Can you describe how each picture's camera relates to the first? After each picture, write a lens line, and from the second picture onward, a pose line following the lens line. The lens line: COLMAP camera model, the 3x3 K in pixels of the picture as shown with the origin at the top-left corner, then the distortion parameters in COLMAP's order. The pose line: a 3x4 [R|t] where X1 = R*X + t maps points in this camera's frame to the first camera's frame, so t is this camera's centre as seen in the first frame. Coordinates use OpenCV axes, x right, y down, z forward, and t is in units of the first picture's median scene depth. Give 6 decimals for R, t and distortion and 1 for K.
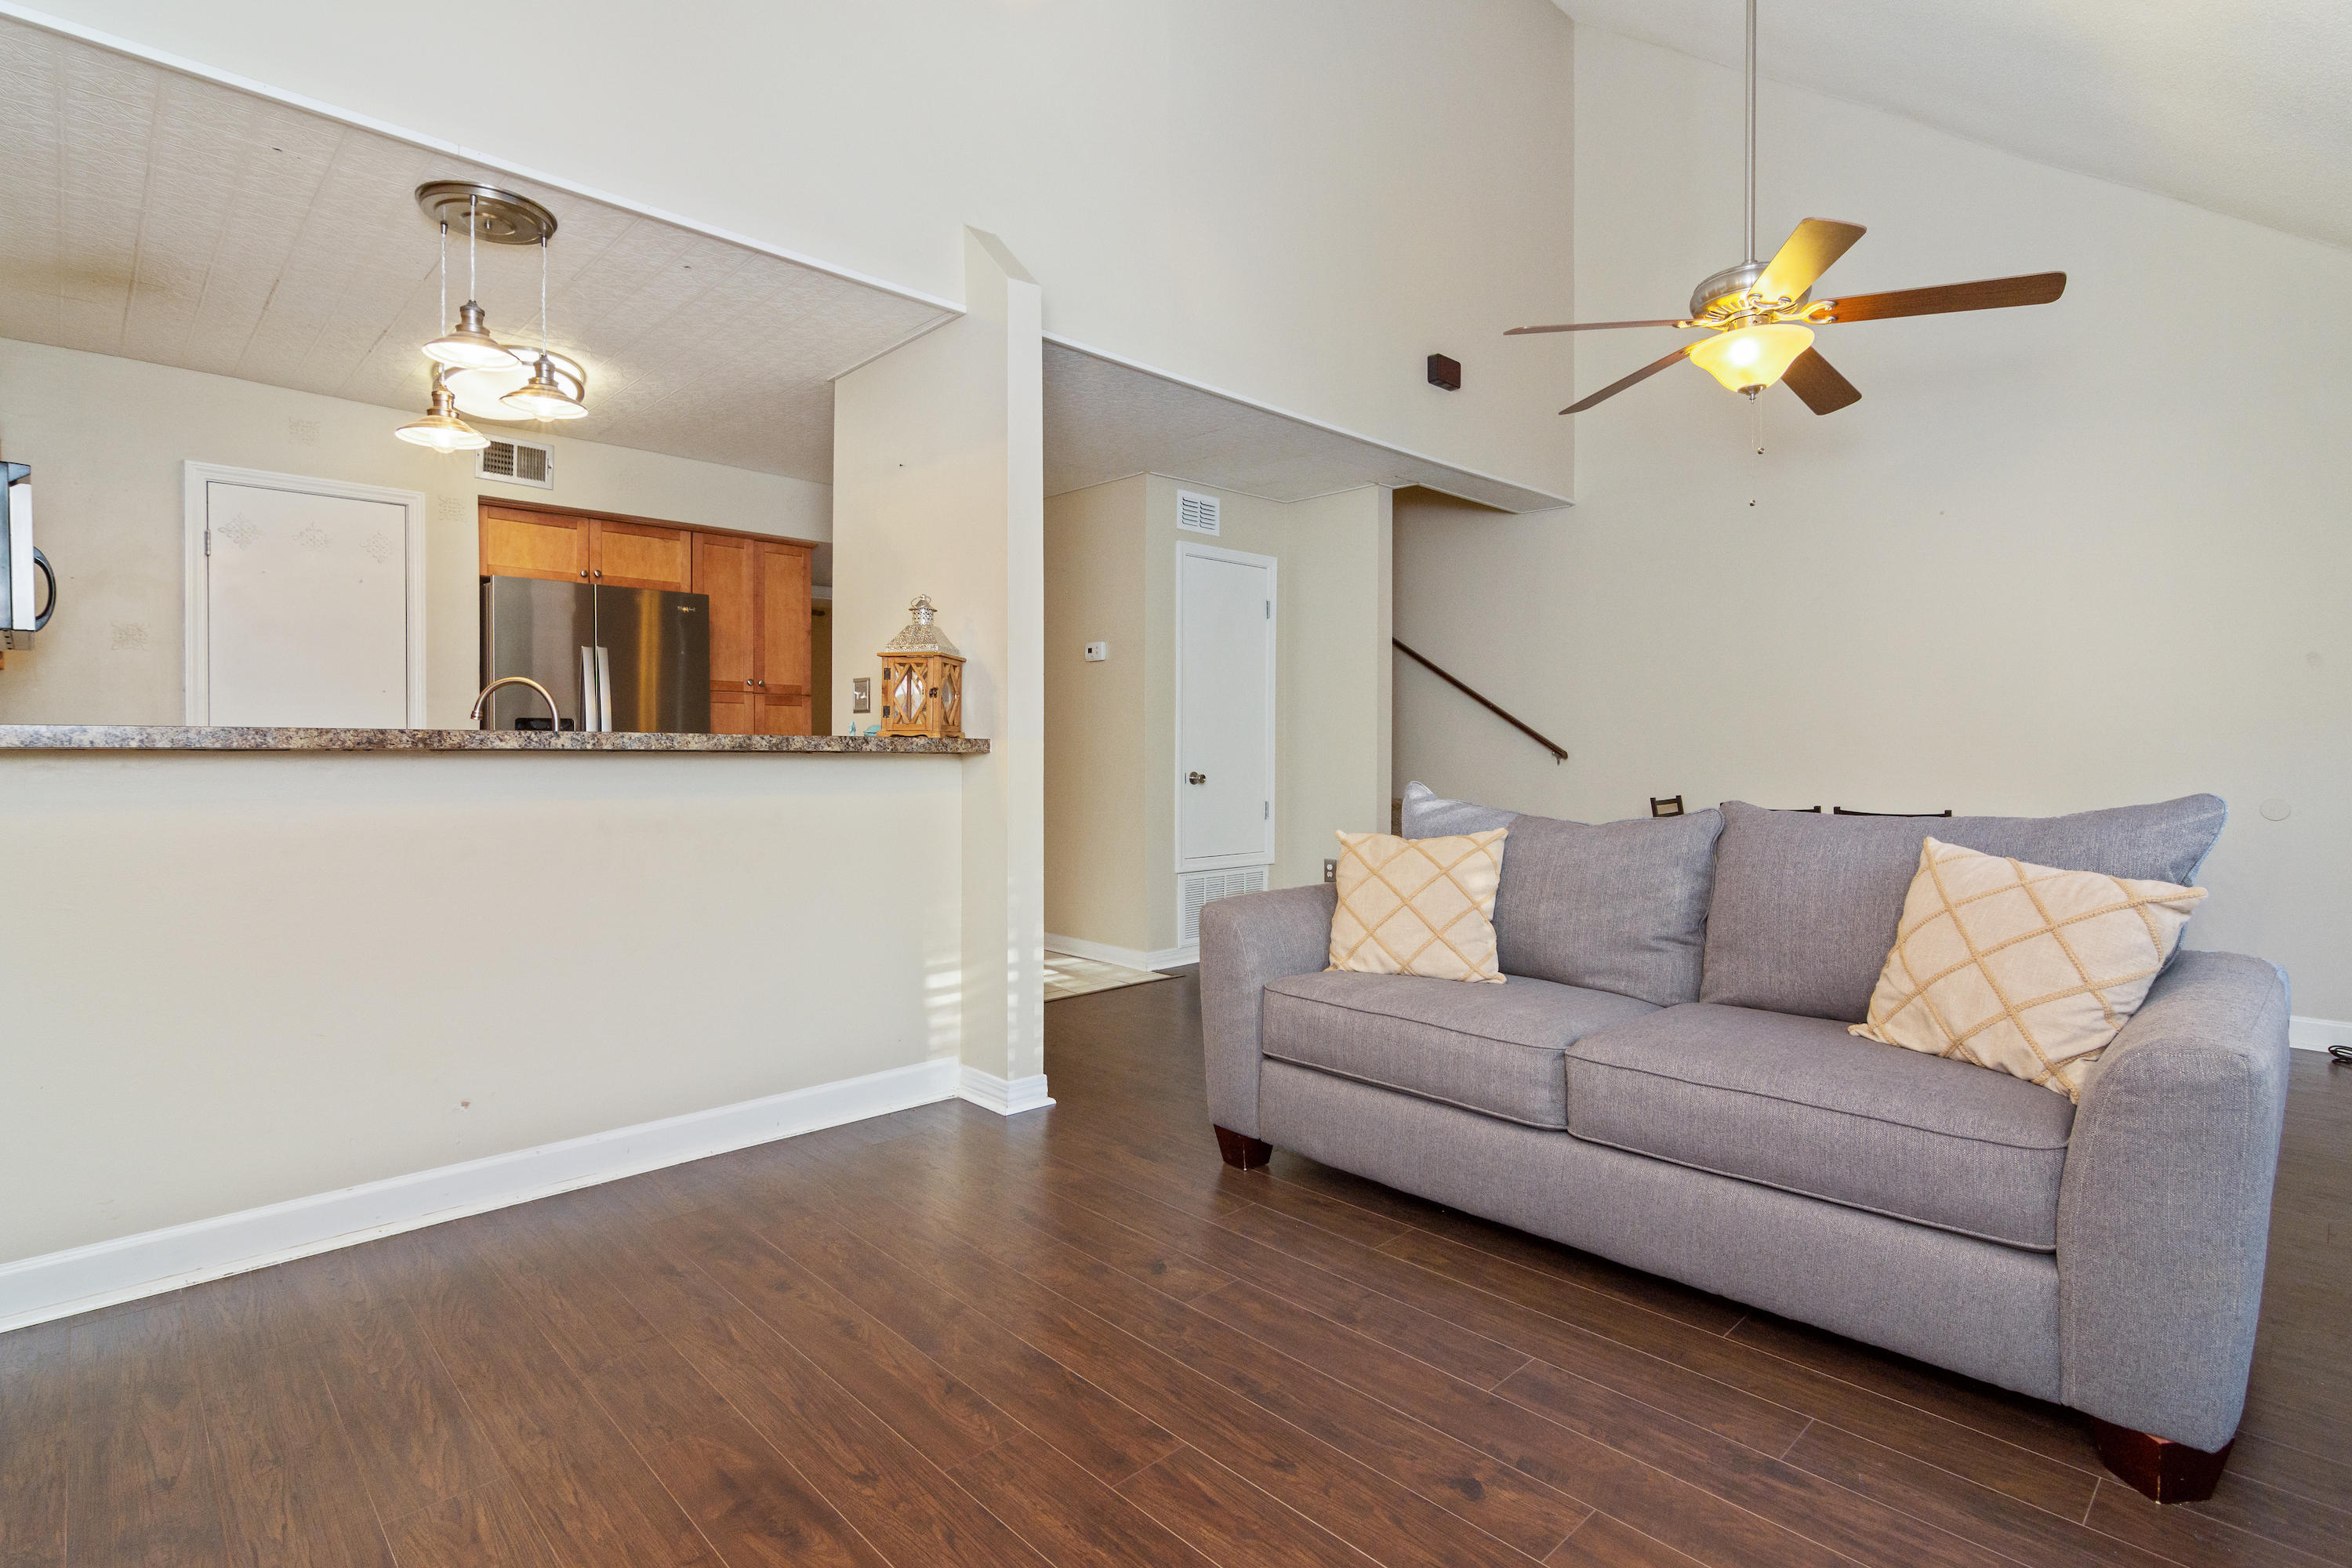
lens RADIAL K [[1129.2, 0, 1157.1], [0, 1129.2, 752.8], [0, 0, 1]] dist [-0.001851, 0.002141]
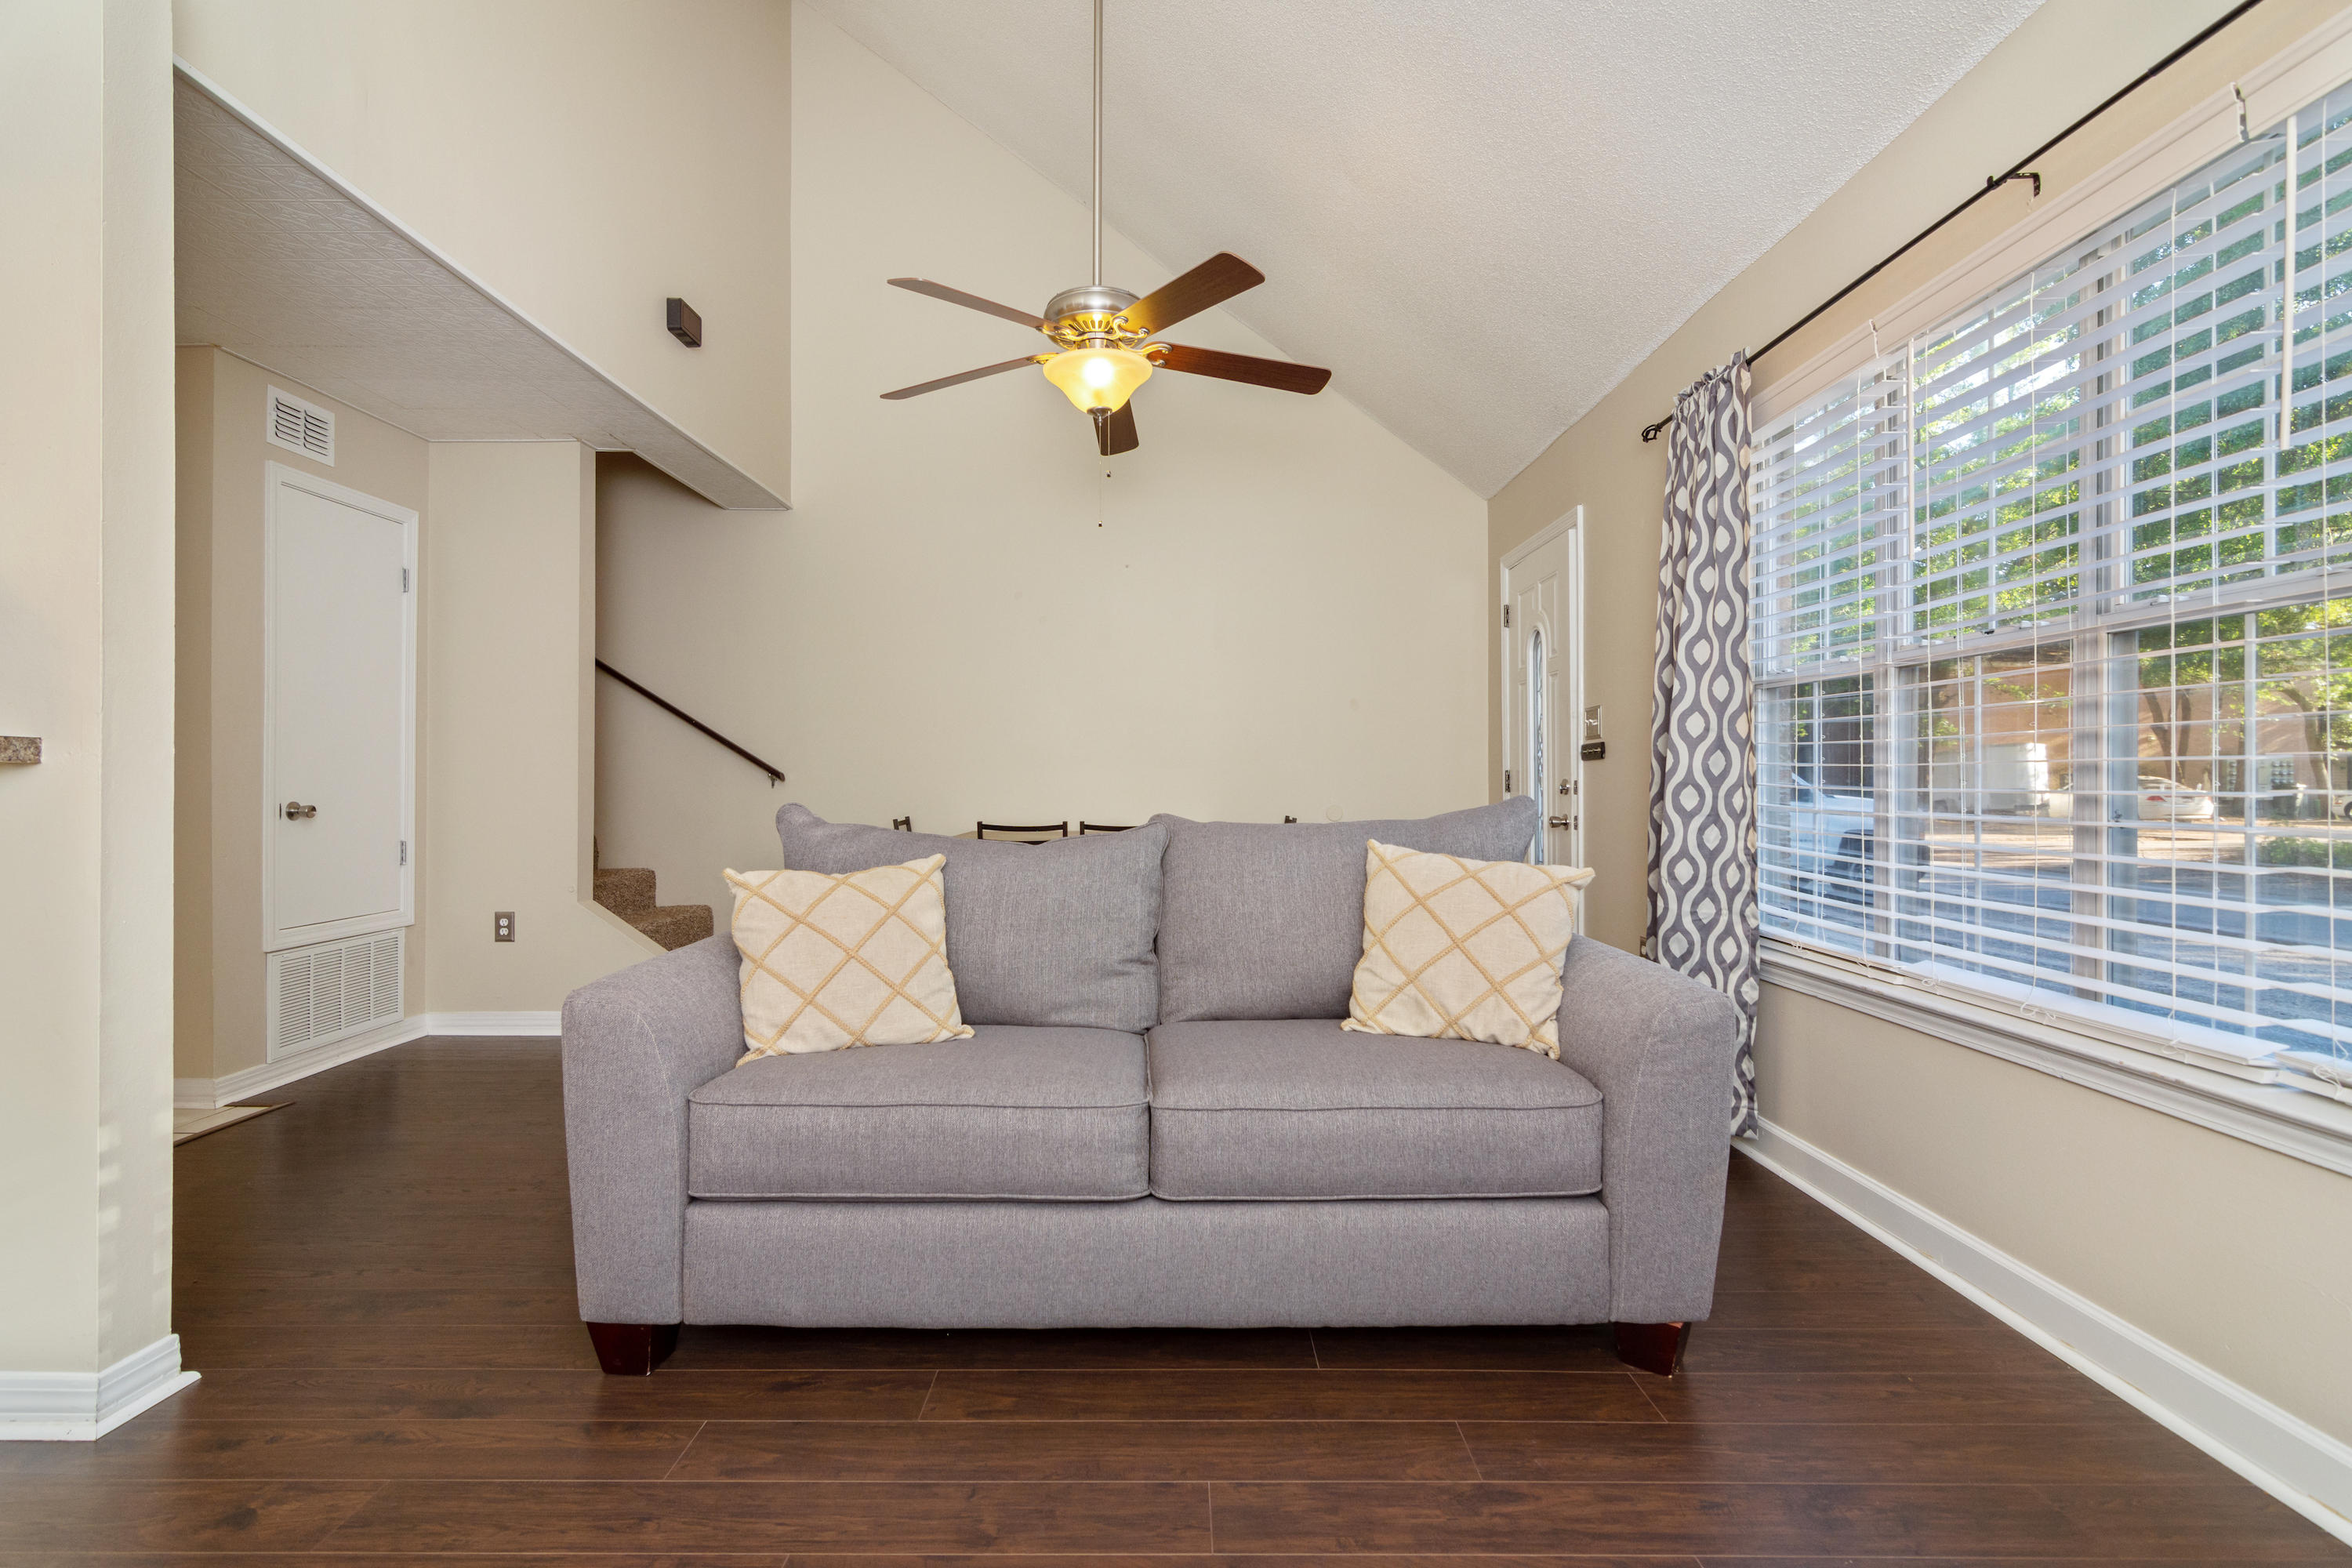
lens RADIAL K [[1129.2, 0, 1160.7], [0, 1129.2, 772.4], [0, 0, 1]] dist [-0.001851, 0.002141]
pose [[0.694183, 0.000921, 0.719798, -0.195262], [0.005260, 0.999966, -0.006352, 0.011681], [-0.719779, 0.008195, 0.694154, 0.297114]]
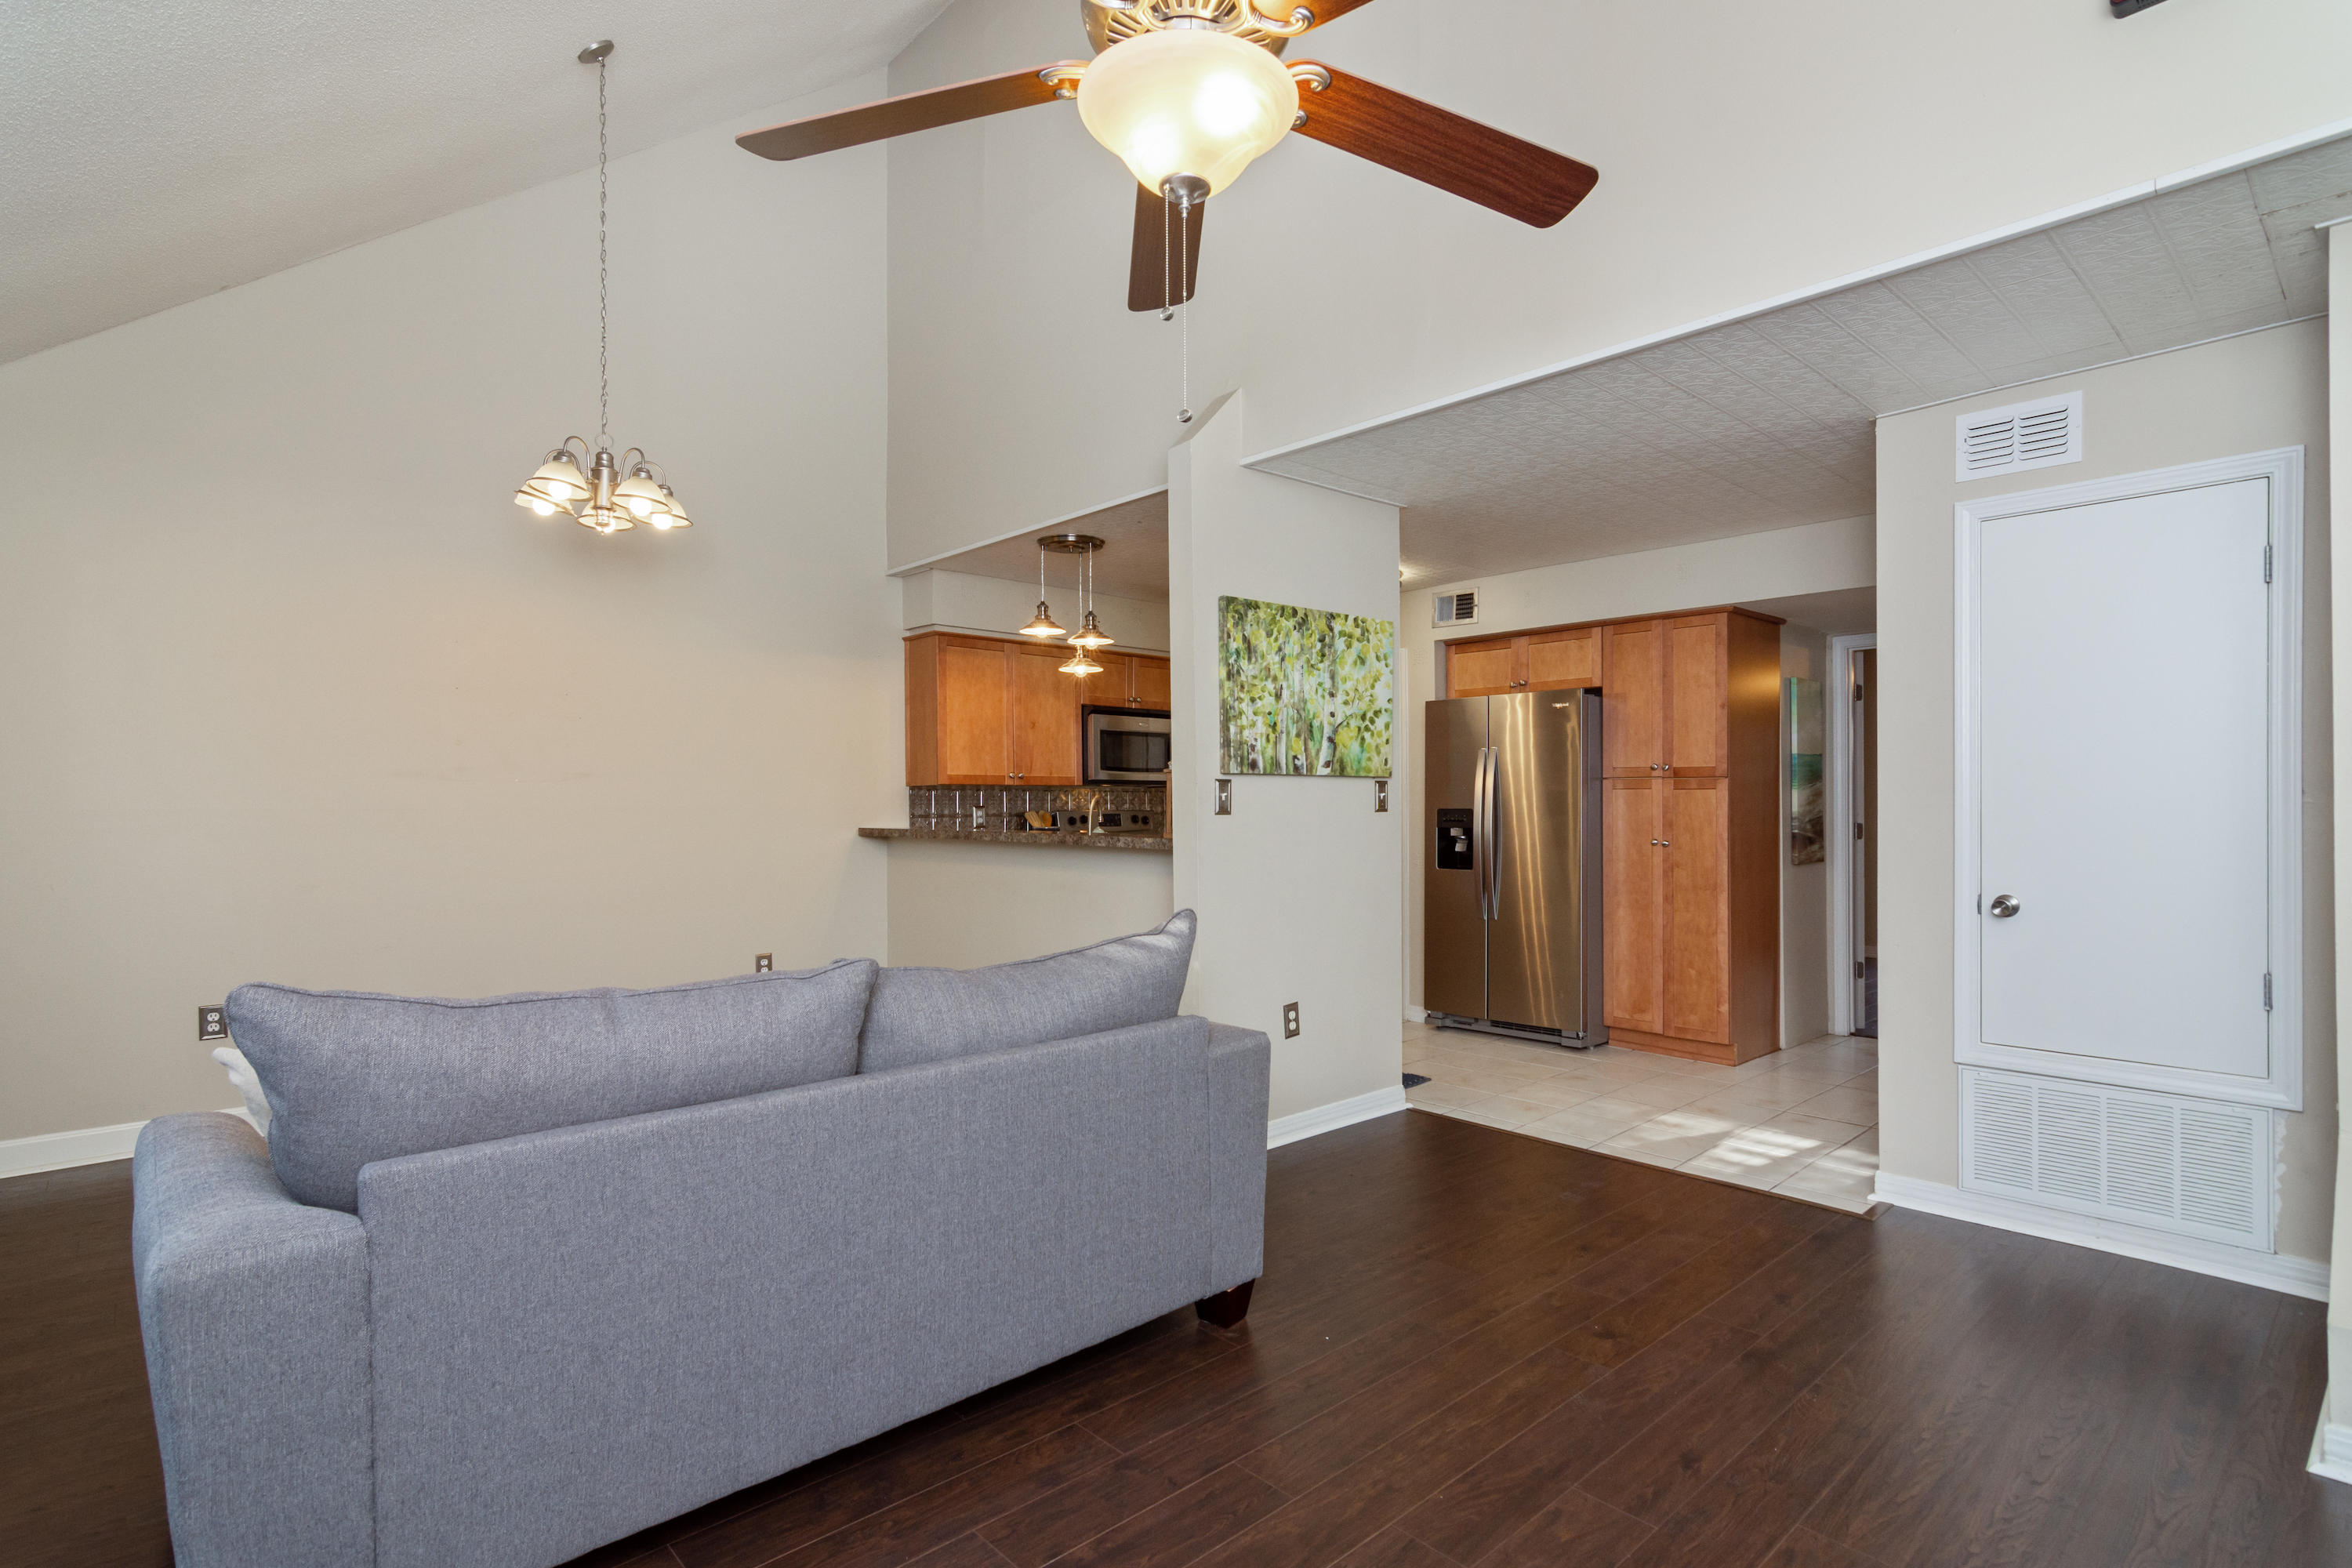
lens RADIAL K [[1129.2, 0, 1135.5], [0, 1129.2, 802.1], [0, 0, 1]] dist [-0.001851, 0.002141]
pose [[-0.034033, -0.004140, -0.999412, 1.258978], [-0.003542, 0.999986, -0.004022, -0.053889], [0.999414, 0.003403, -0.034047, 1.184645]]
